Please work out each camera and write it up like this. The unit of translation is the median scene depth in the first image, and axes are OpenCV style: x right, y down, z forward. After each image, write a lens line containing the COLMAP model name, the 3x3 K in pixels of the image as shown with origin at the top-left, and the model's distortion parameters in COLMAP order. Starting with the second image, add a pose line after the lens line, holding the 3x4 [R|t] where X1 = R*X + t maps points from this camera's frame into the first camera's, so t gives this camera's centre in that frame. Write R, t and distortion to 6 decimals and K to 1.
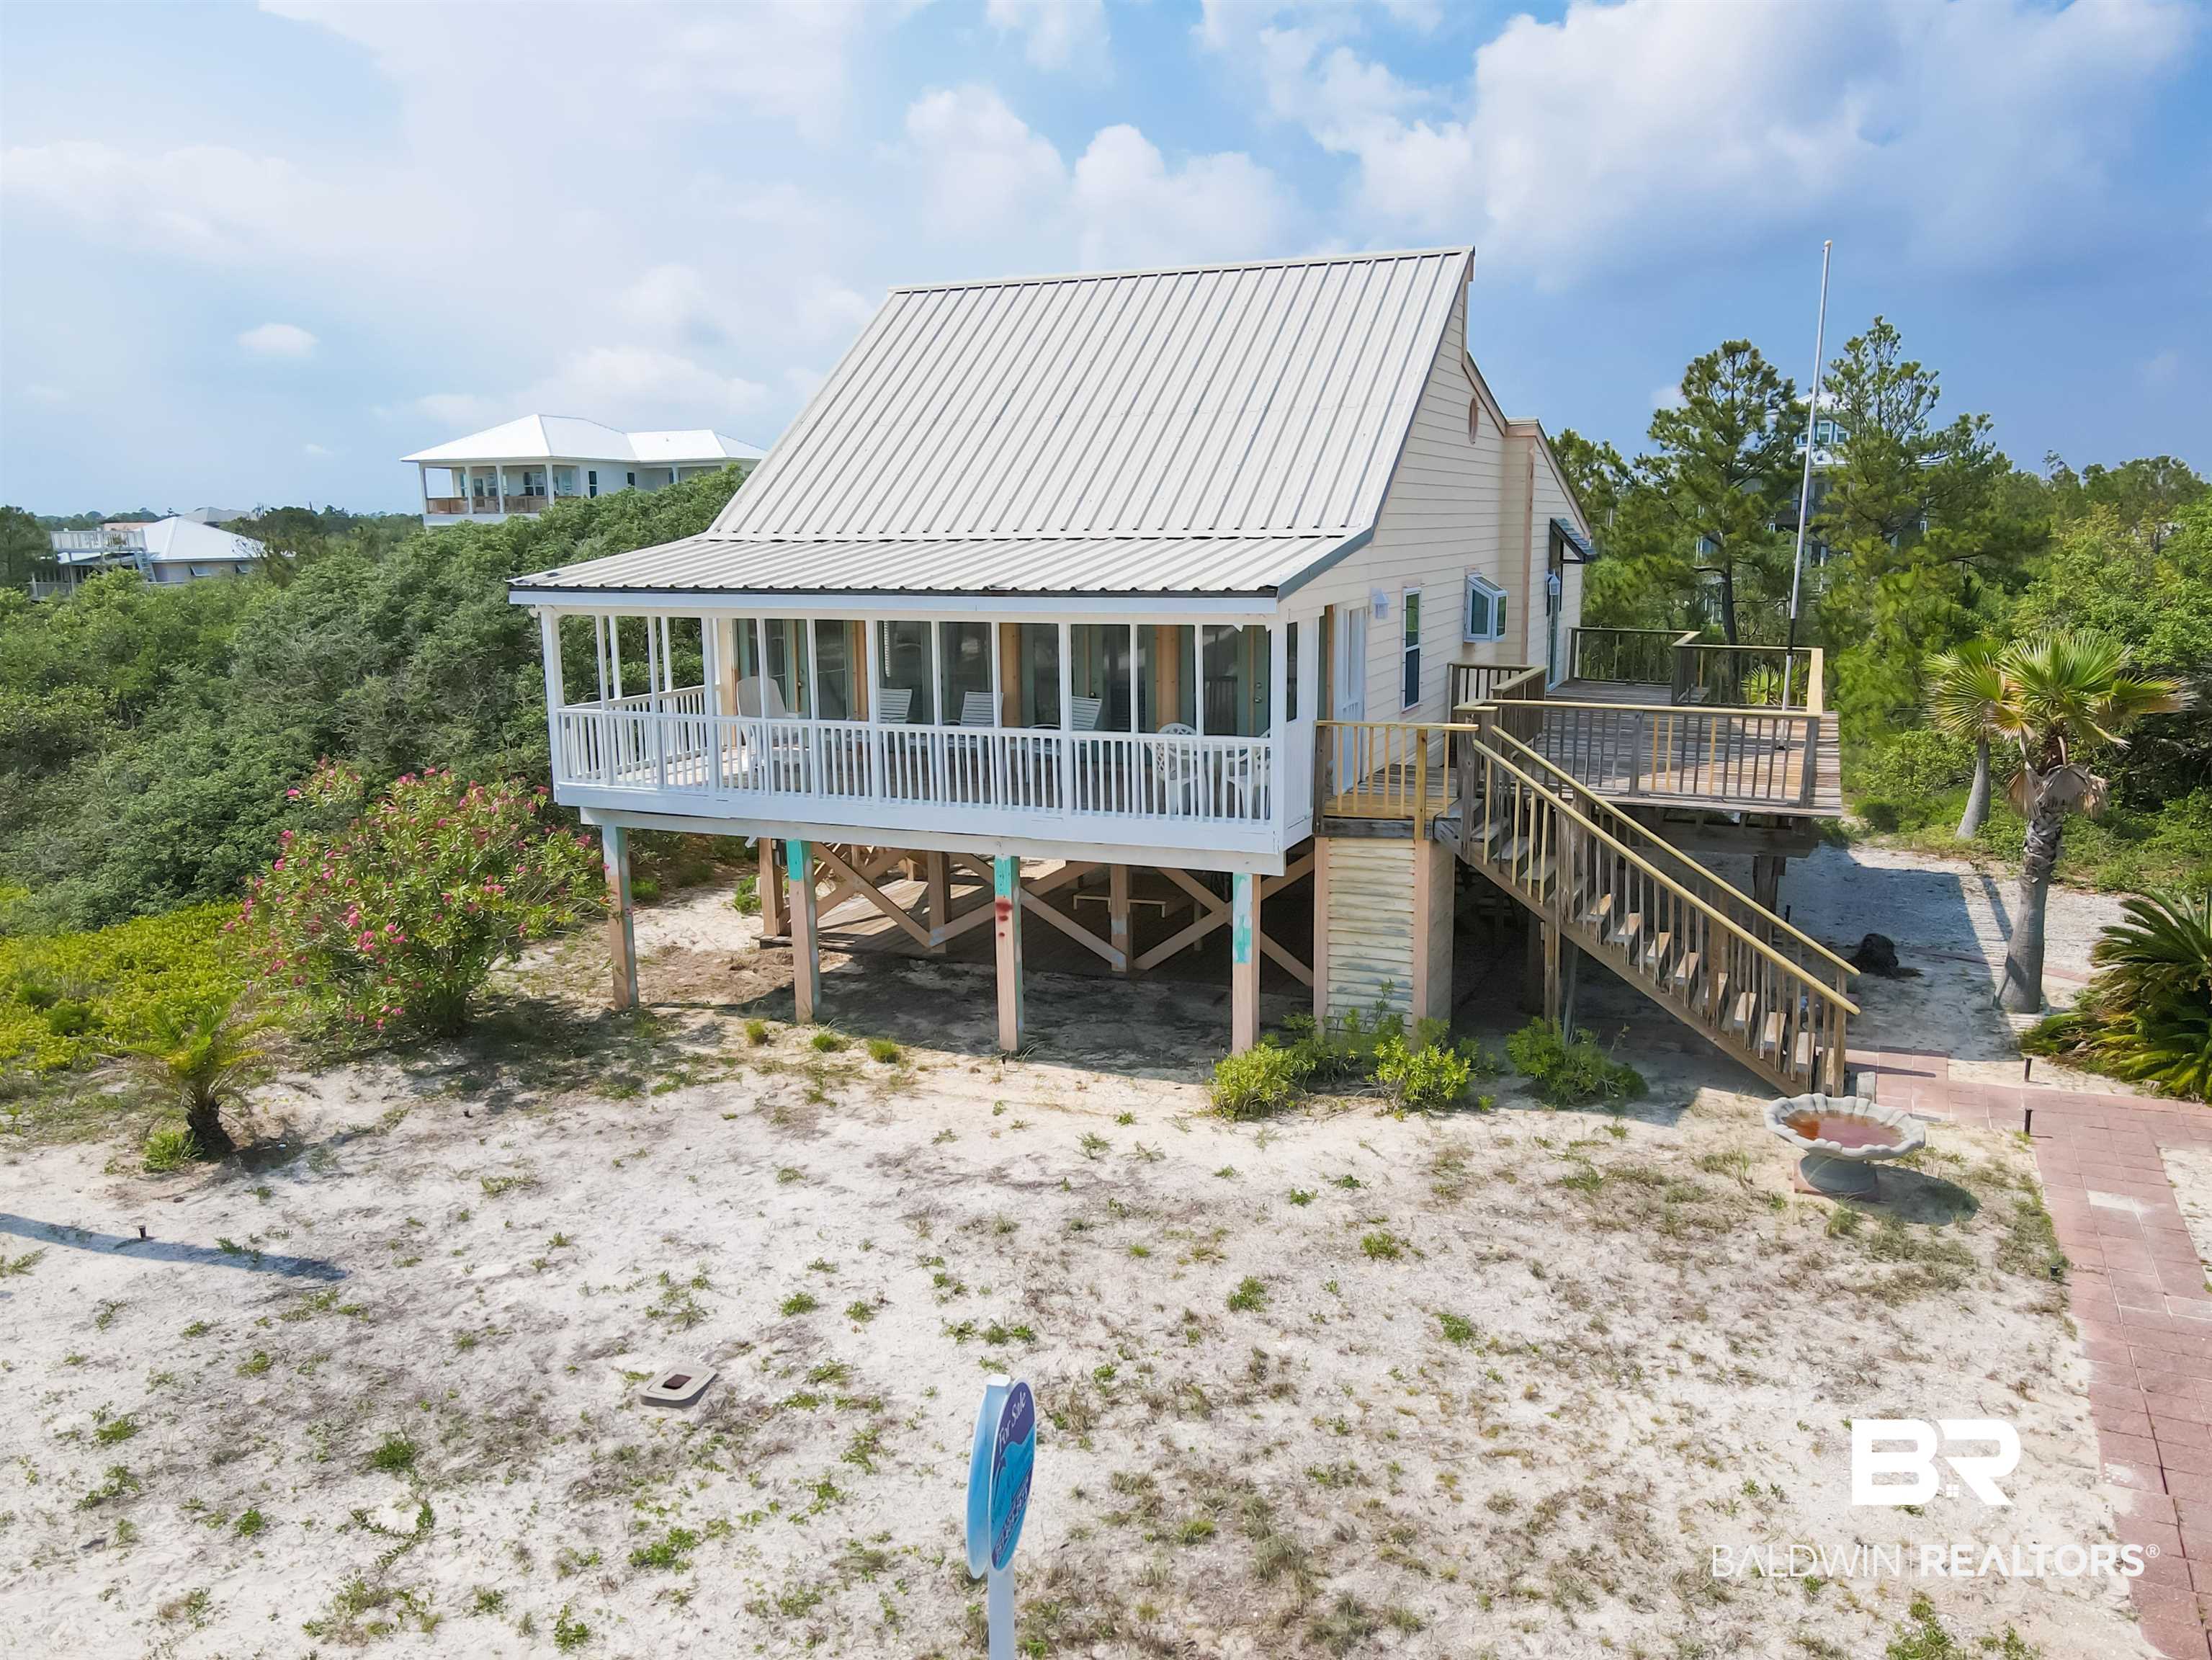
lens RADIAL K [[1597.8, 0, 1110.2], [0, 1597.8, 834.8], [0, 0, 1]] dist [0.033648, 0.005564]
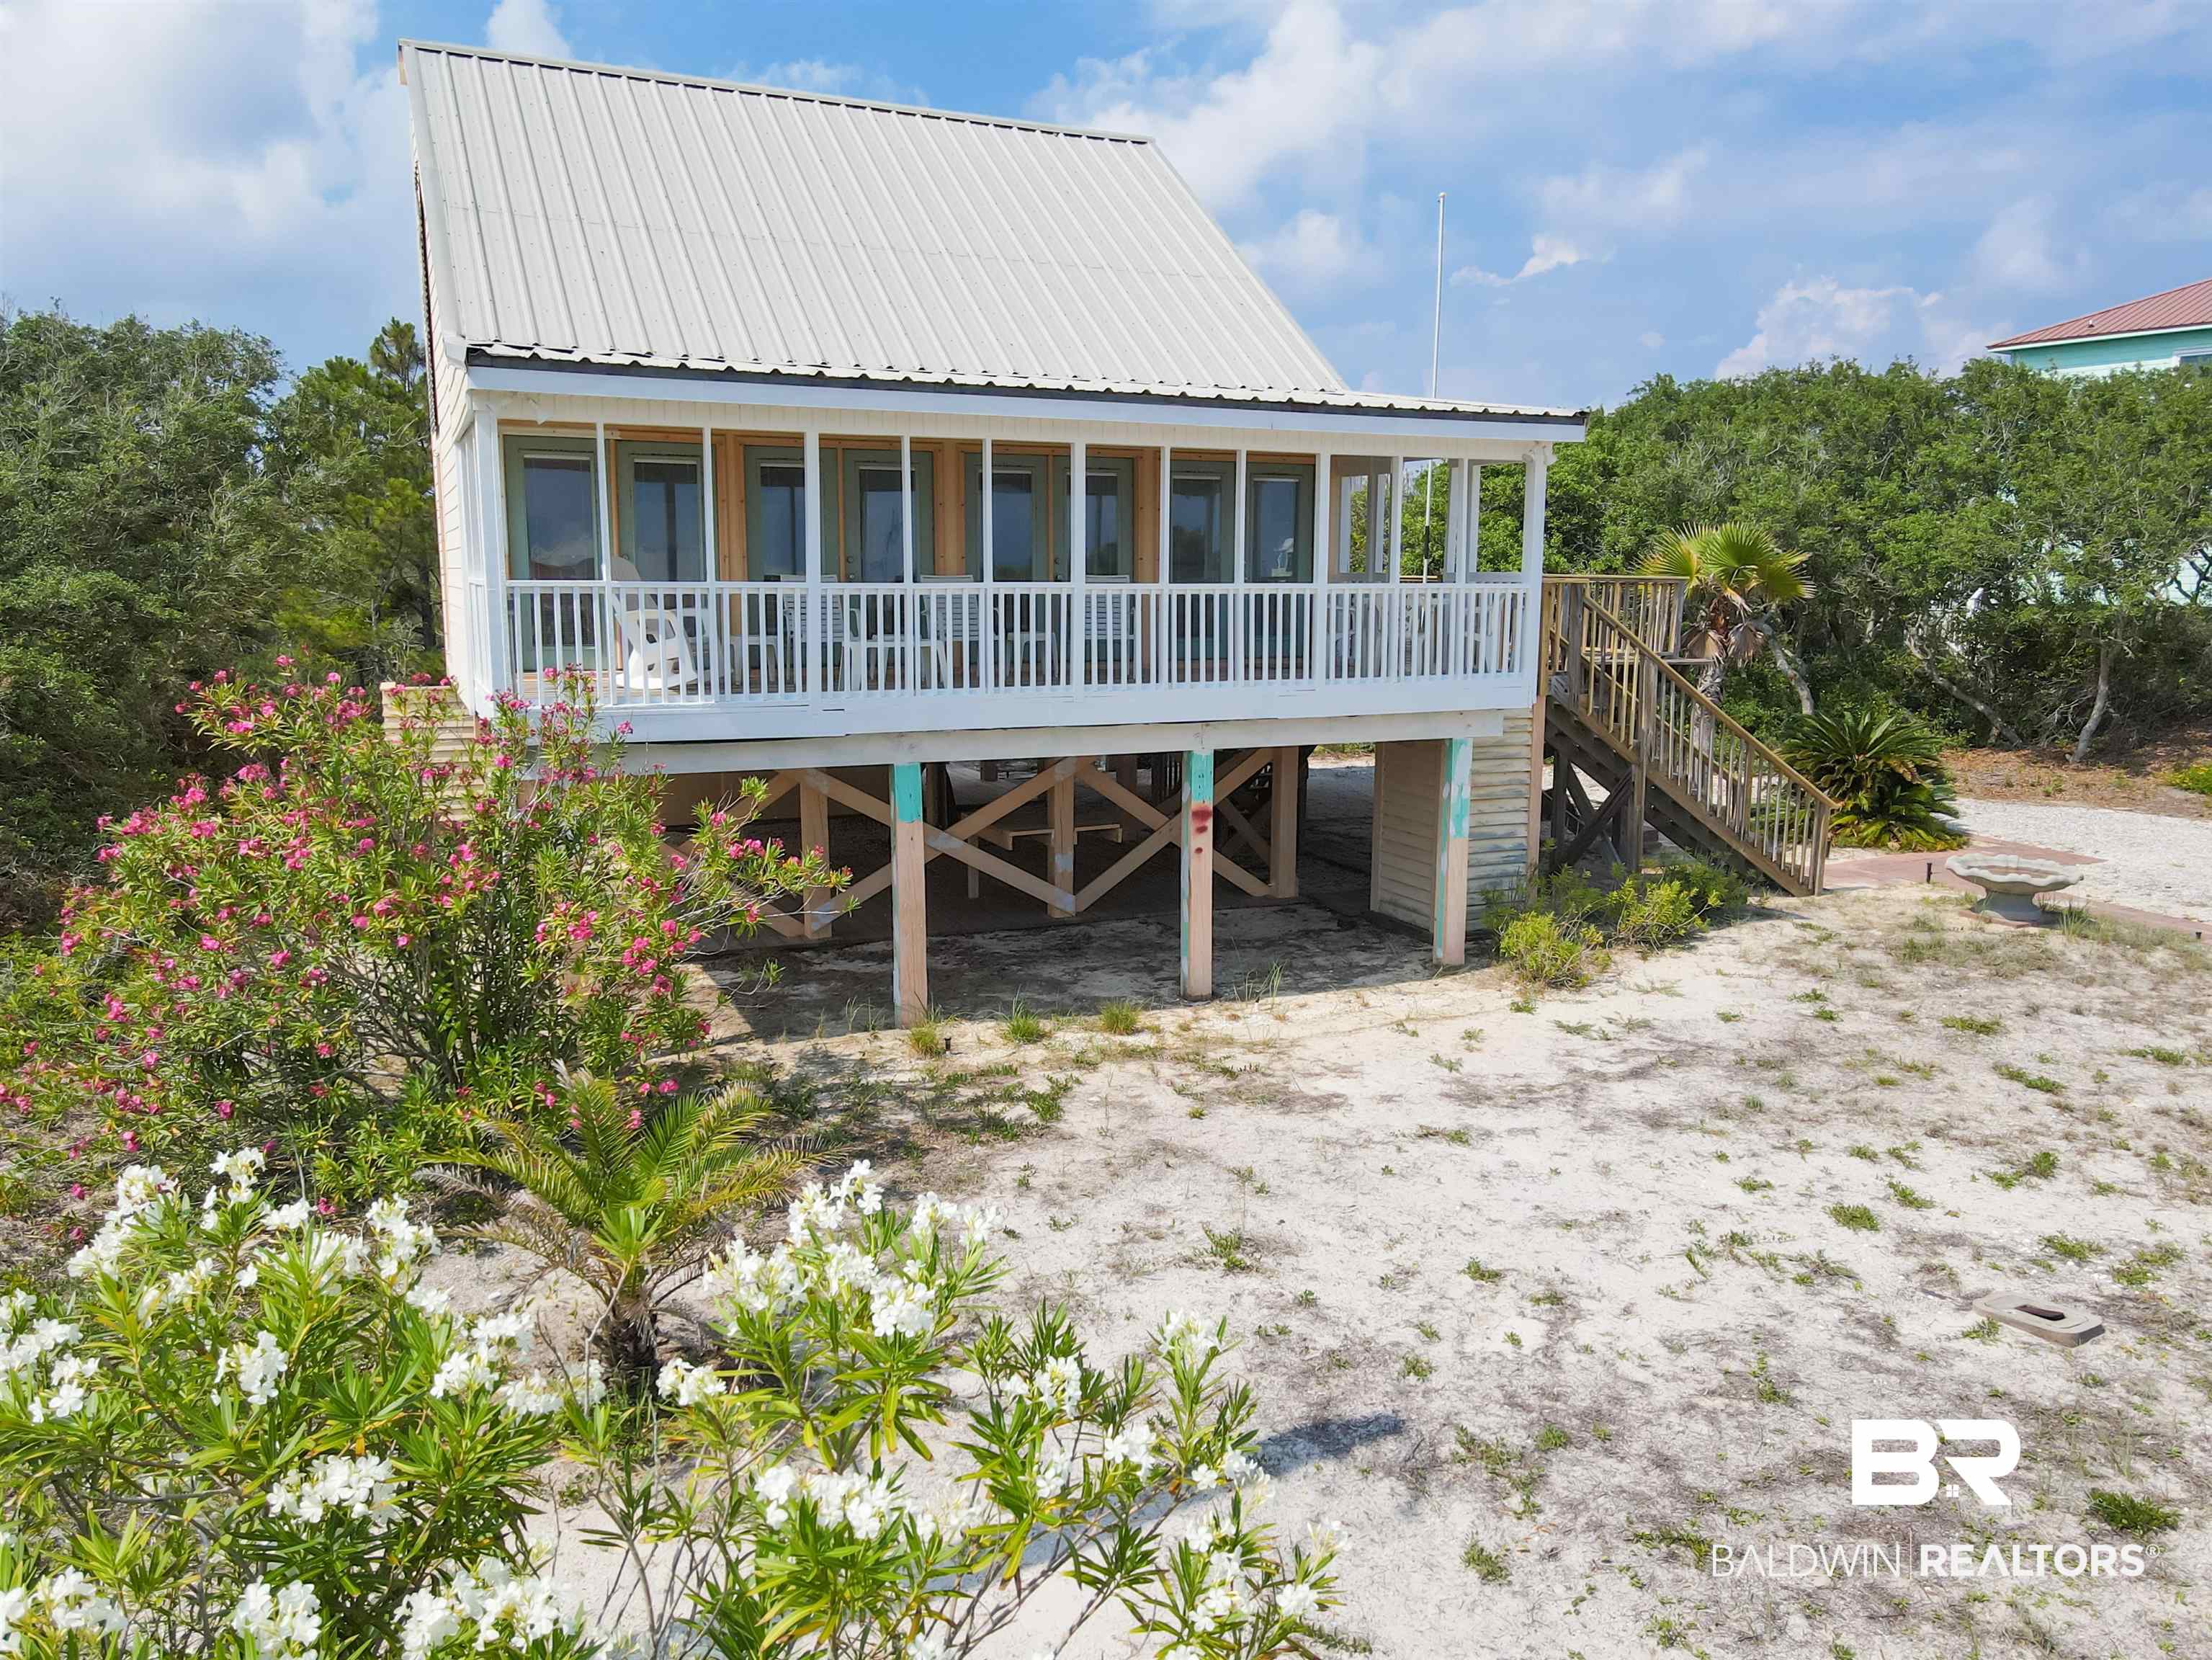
lens RADIAL K [[1597.8, 0, 1106.2], [0, 1597.8, 825.5], [0, 0, 1]] dist [0.033648, 0.005564]
pose [[0.677242, -0.097133, 0.729321, -0.784835], [0.120987, 0.992456, 0.019831, 0.032877], [-0.725745, 0.074808, 0.683884, 0.557989]]
